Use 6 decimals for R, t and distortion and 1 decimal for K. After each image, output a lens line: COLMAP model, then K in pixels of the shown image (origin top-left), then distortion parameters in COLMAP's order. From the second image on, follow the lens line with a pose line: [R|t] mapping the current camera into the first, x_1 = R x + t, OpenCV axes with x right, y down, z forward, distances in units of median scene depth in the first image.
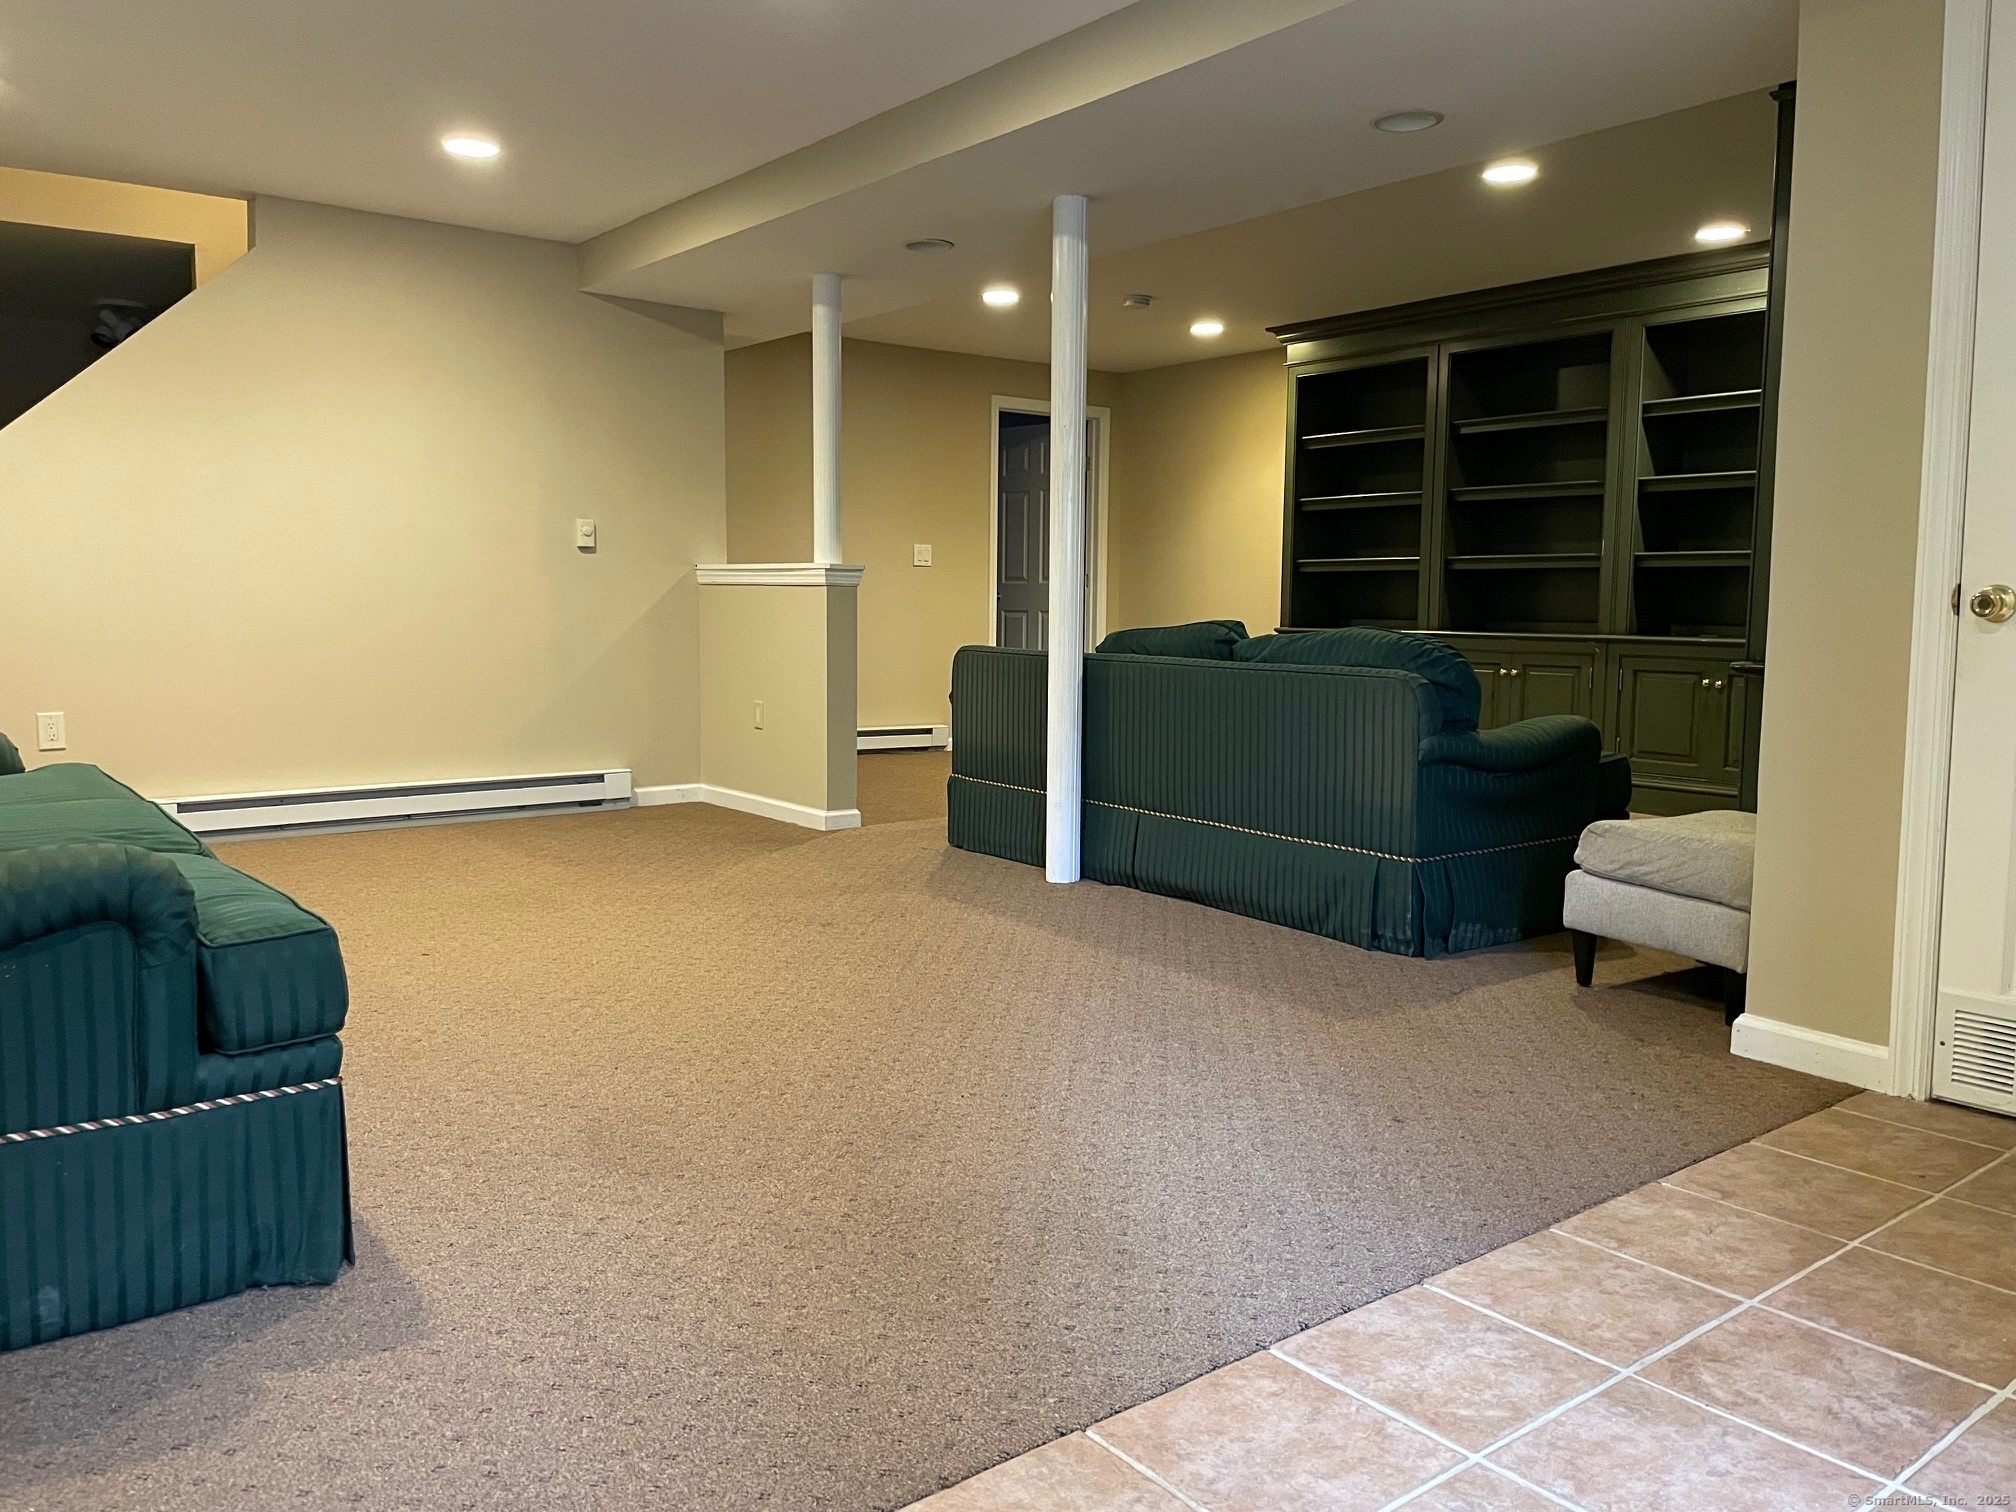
lens RADIAL K [[1511.9, 0, 1008.0], [0, 1511.9, 756.0], [0, 0, 1]] dist [0.098790, -0.216866]
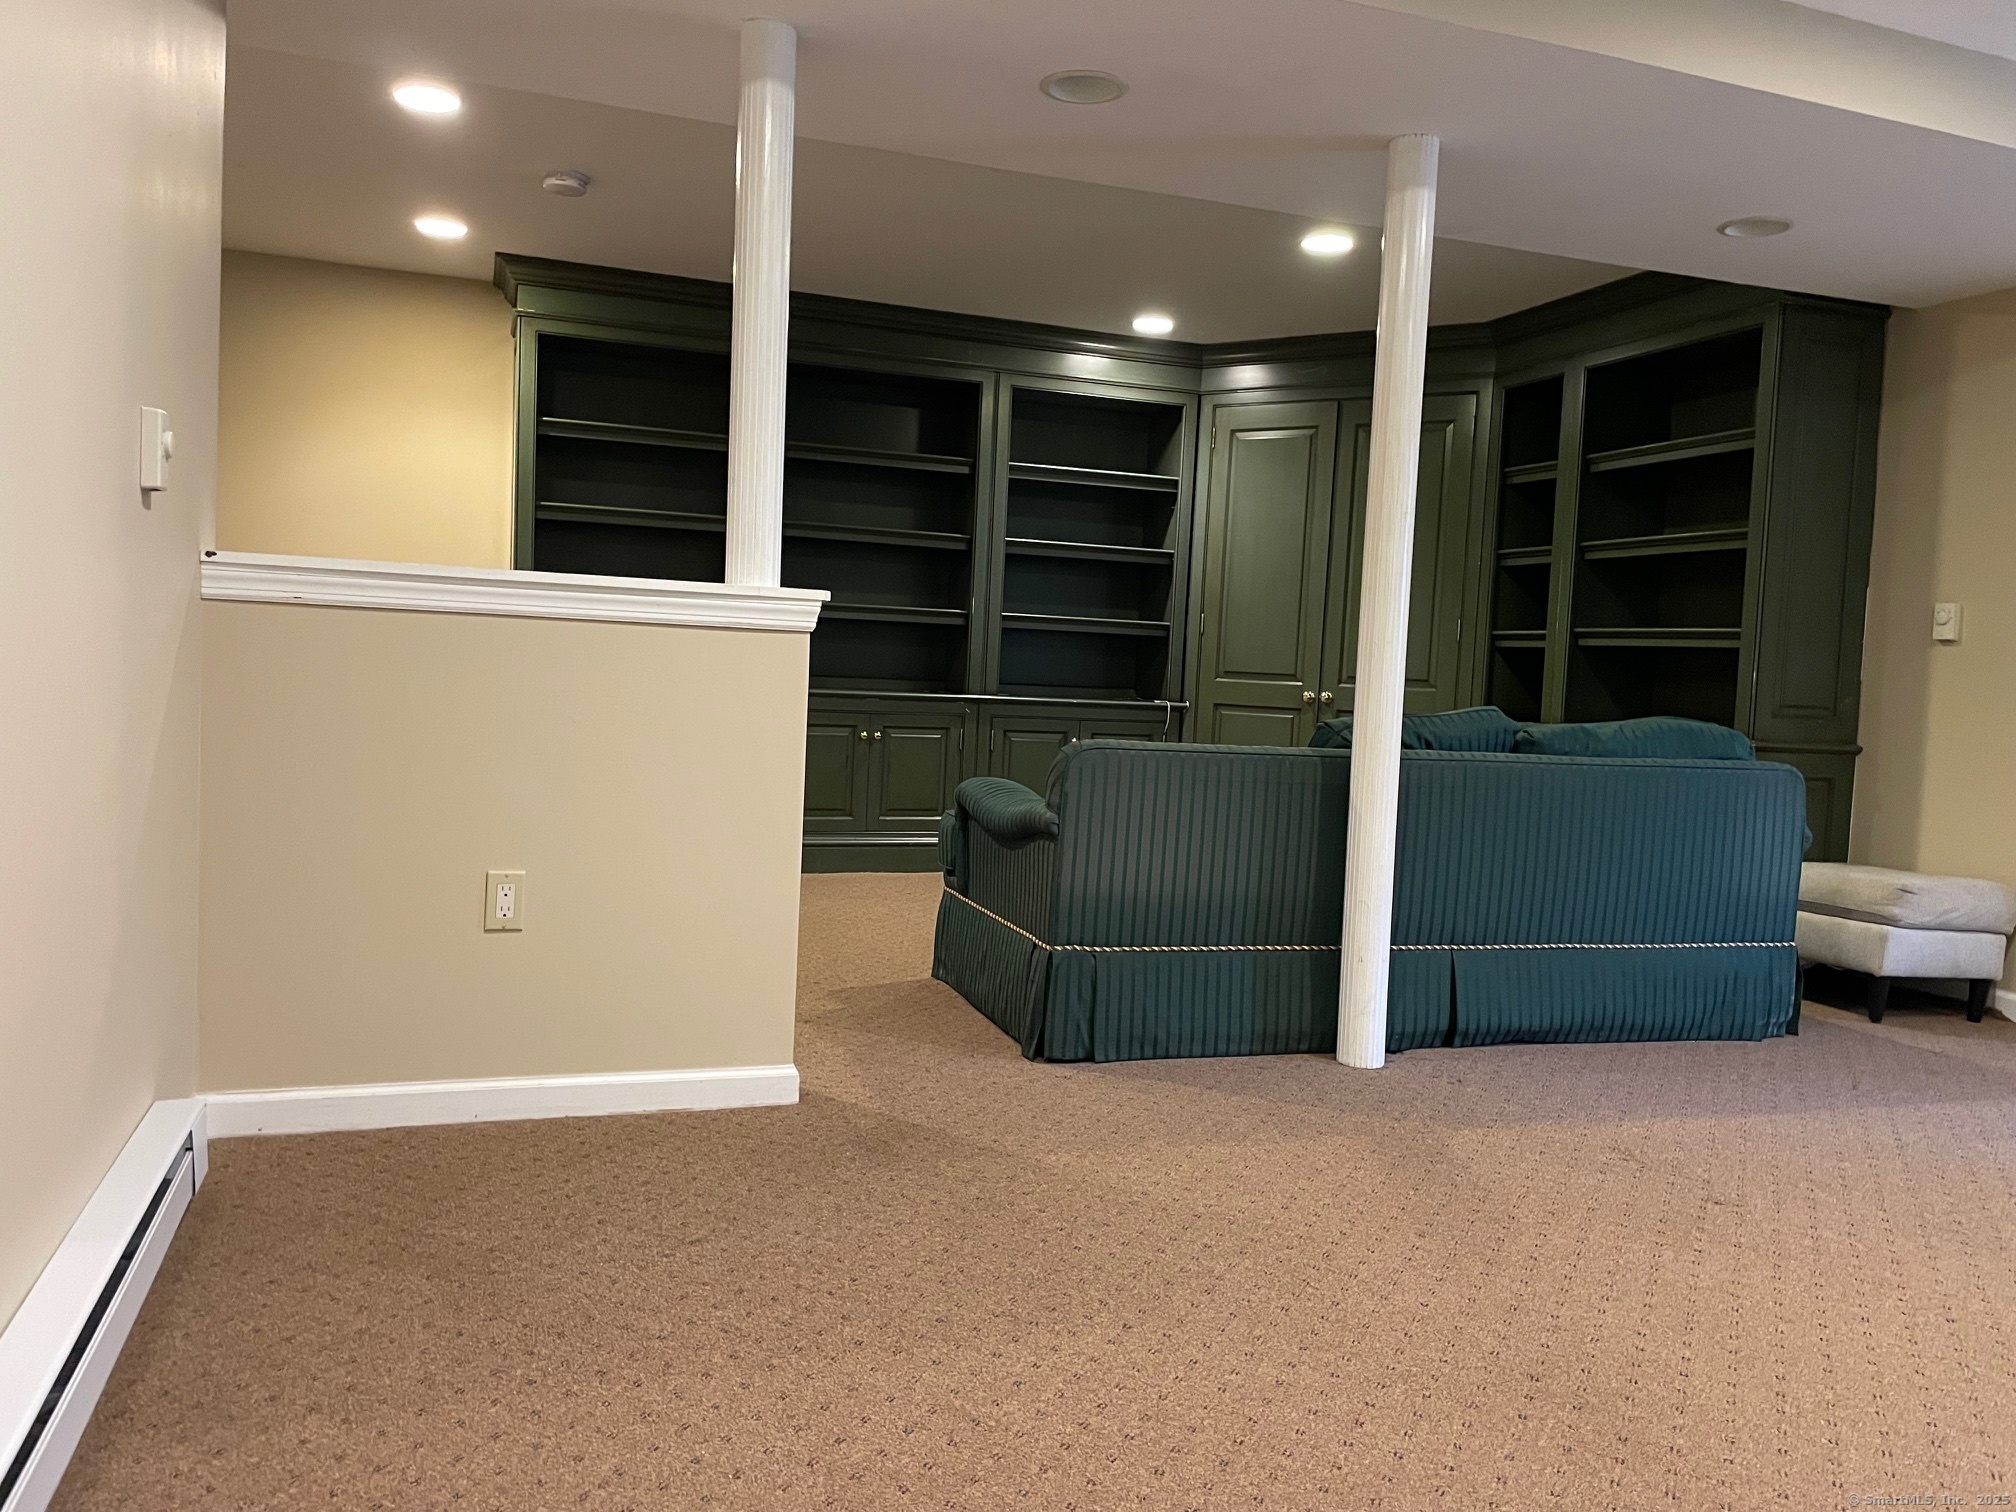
lens RADIAL K [[1511.9, 0, 1008.0], [0, 1511.9, 756.0], [0, 0, 1]] dist [0.098790, -0.216866]
pose [[0.305045, -0.052744, 0.950876, -0.549391], [0.052808, 0.997866, 0.038409, -0.080152], [-0.950873, 0.038497, 0.307179, 0.717547]]
